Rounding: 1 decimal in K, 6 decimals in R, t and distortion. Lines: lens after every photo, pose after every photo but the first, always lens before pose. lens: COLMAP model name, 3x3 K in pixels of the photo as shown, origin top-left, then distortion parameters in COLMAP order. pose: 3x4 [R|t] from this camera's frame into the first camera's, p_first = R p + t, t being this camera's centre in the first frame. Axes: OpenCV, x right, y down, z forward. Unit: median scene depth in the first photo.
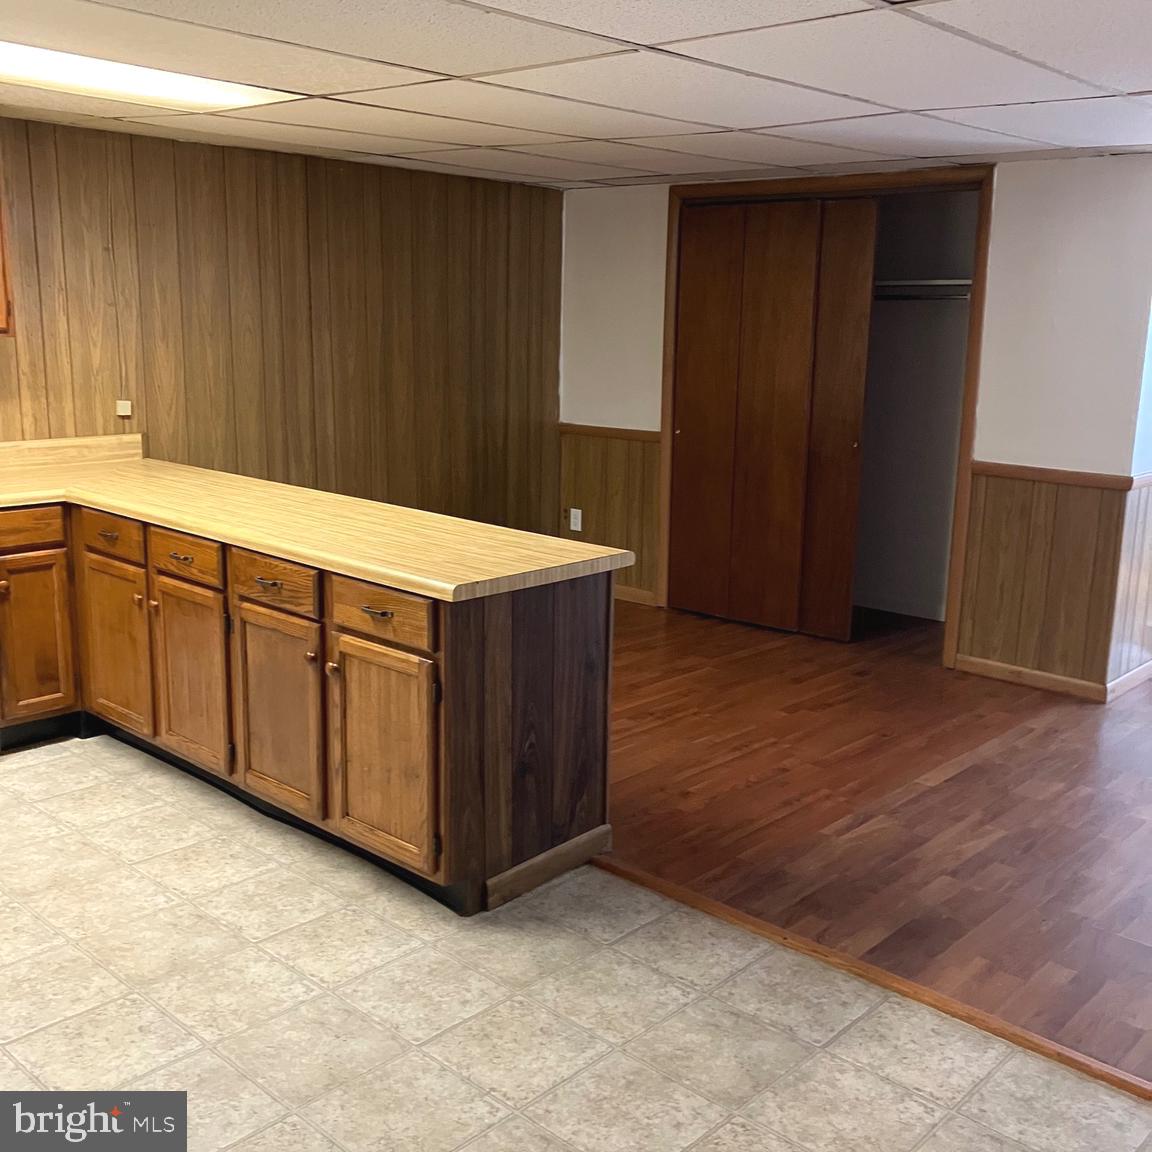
lens RADIAL K [[1254.7, 0, 565.1], [0, 1254.7, 573.6], [0, 0, 1]] dist [0.021437, -0.053658]
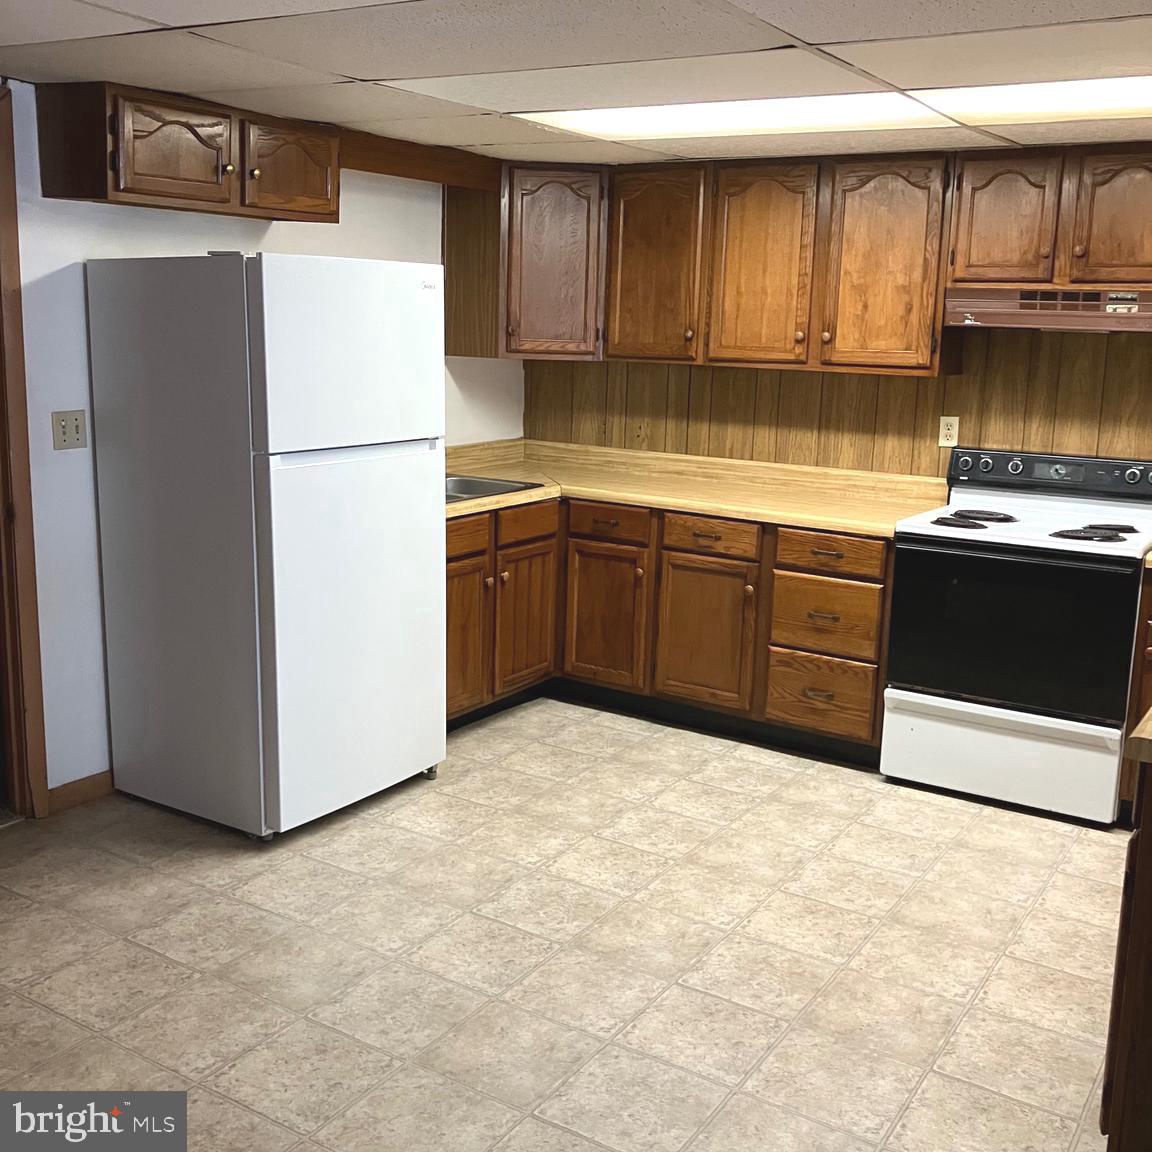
lens RADIAL K [[1234.3, 0, 563.6], [0, 1234.3, 559.1], [0, 0, 1]] dist [0.014099, -0.057750]
pose [[0.179847, 0.162428, -0.970192, 0.414383], [-0.229277, 0.966031, 0.119230, -0.078225], [0.956602, 0.201000, 0.210979, 0.442680]]
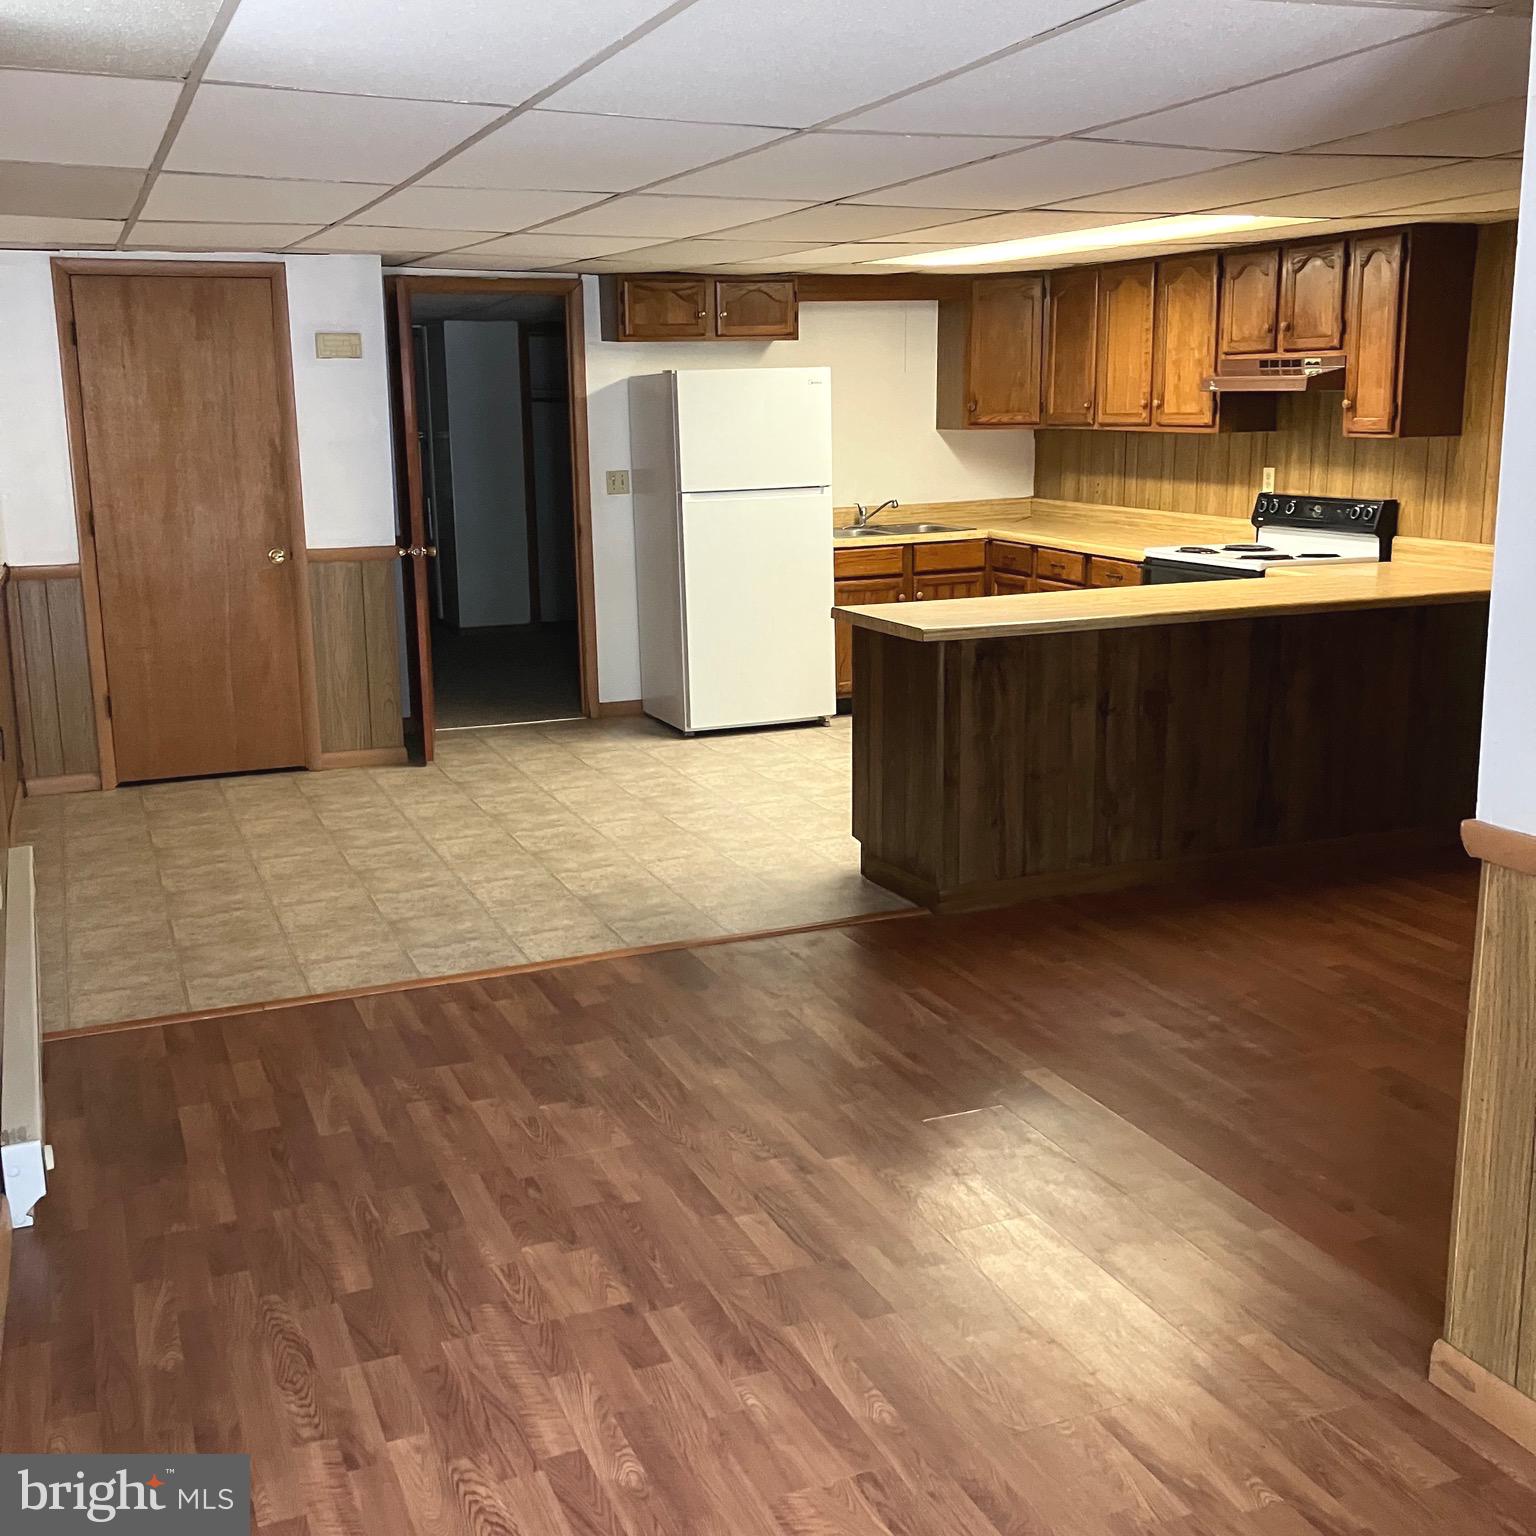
lens RADIAL K [[1672.9, 0, 753.5], [0, 1672.9, 764.8], [0, 0, 1]] dist [0.021437, -0.053658]
pose [[-0.417396, 0.178428, -0.891035, 1.388525], [-0.183935, 0.943649, 0.275126, -0.270825], [0.889915, 0.278729, -0.361057, 1.377573]]
